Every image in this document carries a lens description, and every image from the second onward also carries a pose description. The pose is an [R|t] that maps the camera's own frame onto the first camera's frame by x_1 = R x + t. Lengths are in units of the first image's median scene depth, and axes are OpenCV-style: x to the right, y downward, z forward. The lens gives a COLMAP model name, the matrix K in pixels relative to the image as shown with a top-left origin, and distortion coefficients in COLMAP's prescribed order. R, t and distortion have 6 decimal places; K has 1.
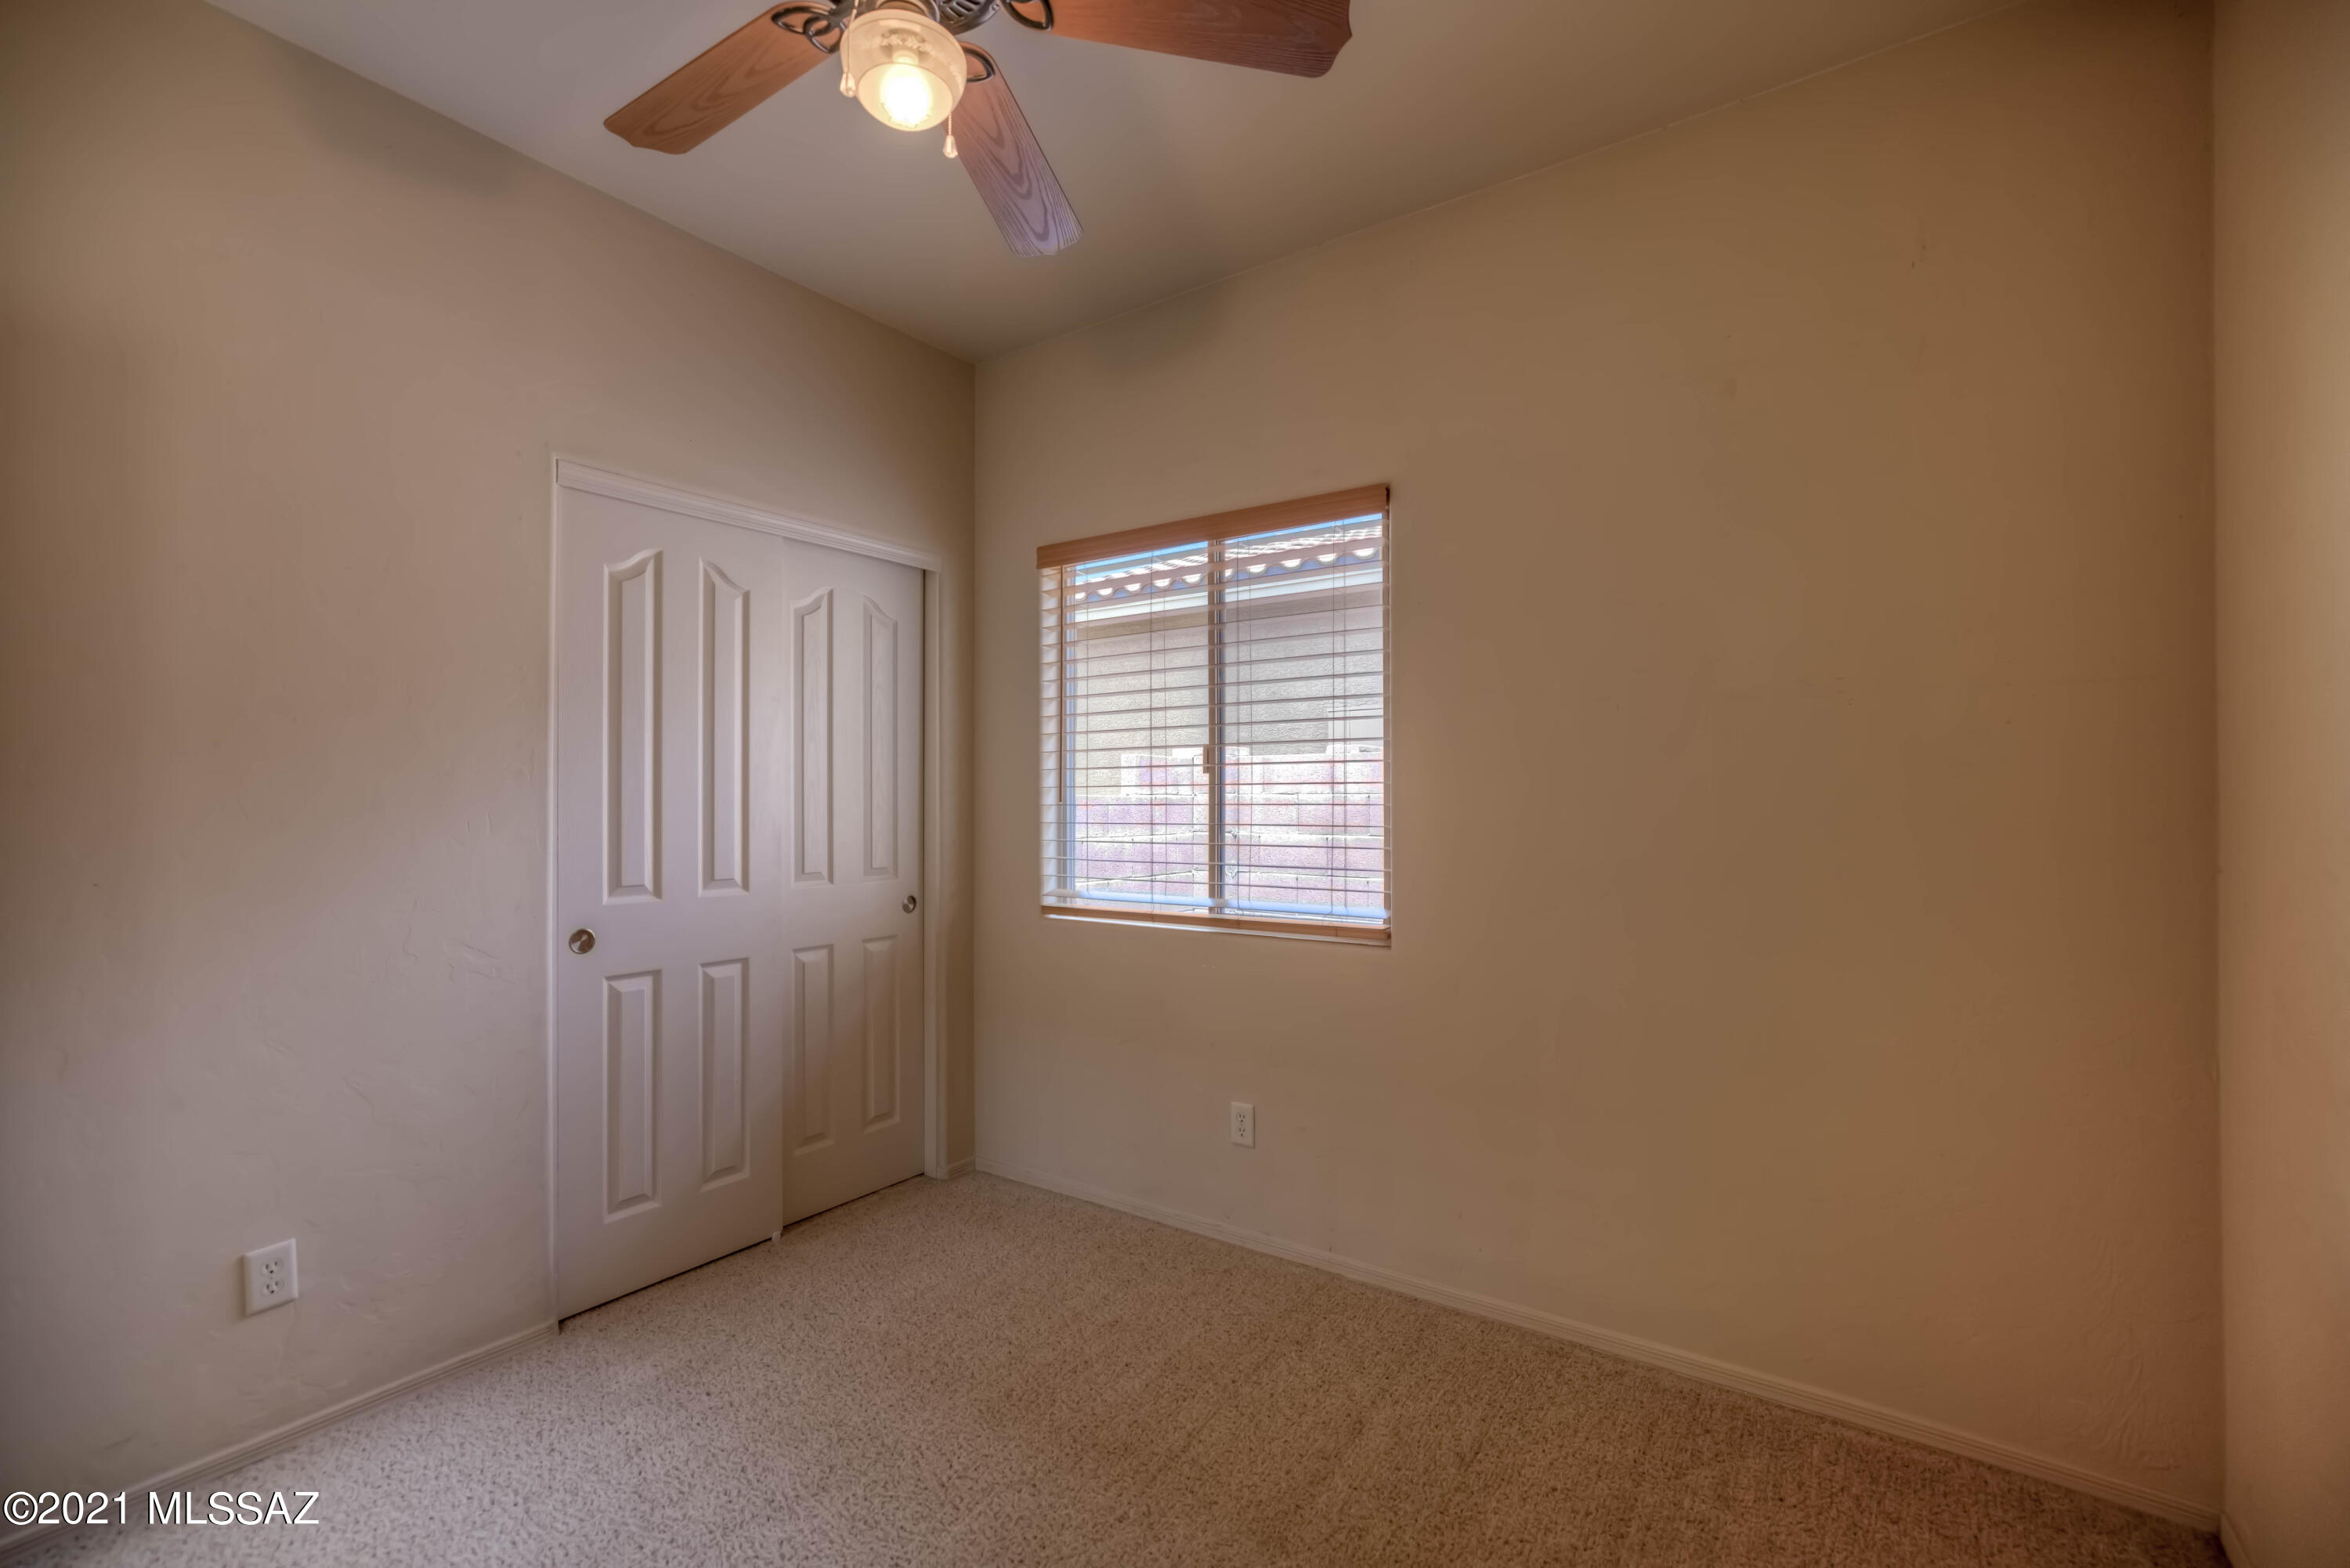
lens RADIAL K [[1020.0, 0, 1148.3], [0, 1020.0, 784.0], [0, 0, 1]] dist [-0.031245, 0.019443]
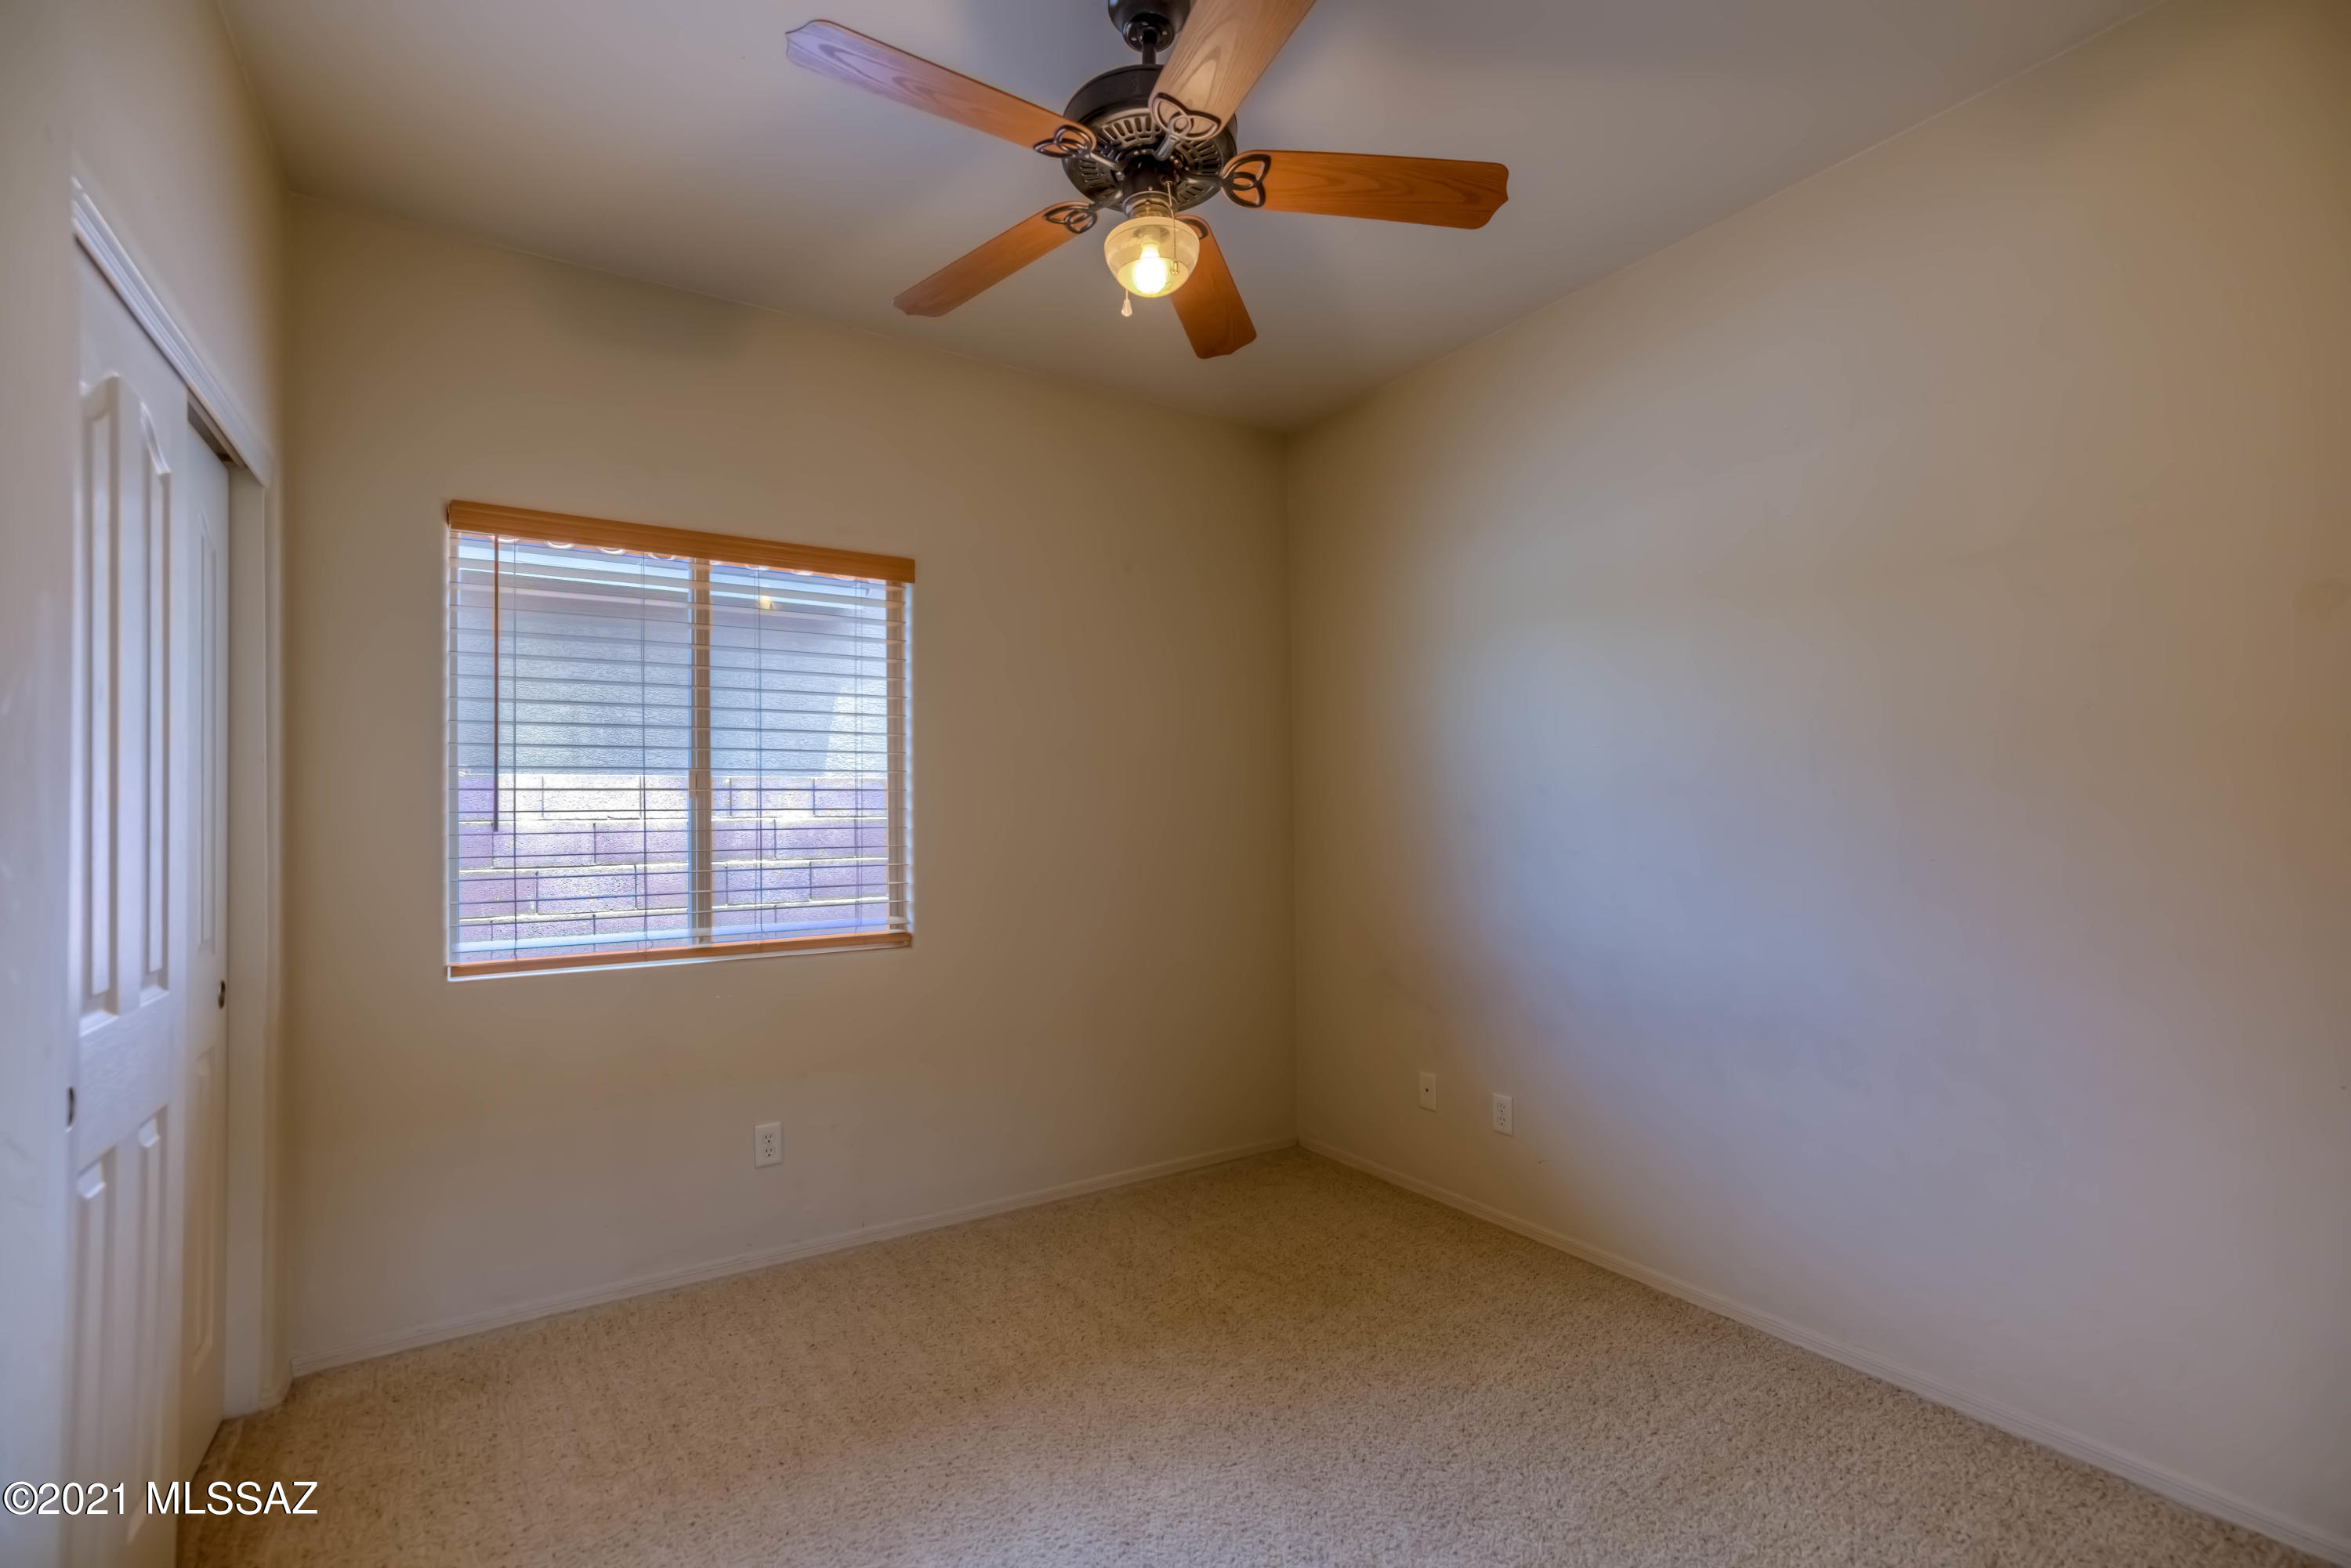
lens RADIAL K [[1020.4, 0, 1148.8], [0, 1020.4, 784.0], [0, 0, 1]] dist [-0.031245, 0.019443]
pose [[0.386782, 0.031976, 0.921617, -0.677282], [0.002064, 0.999366, -0.035539, 0.010784], [-0.922169, 0.015648, 0.386471, 0.241674]]
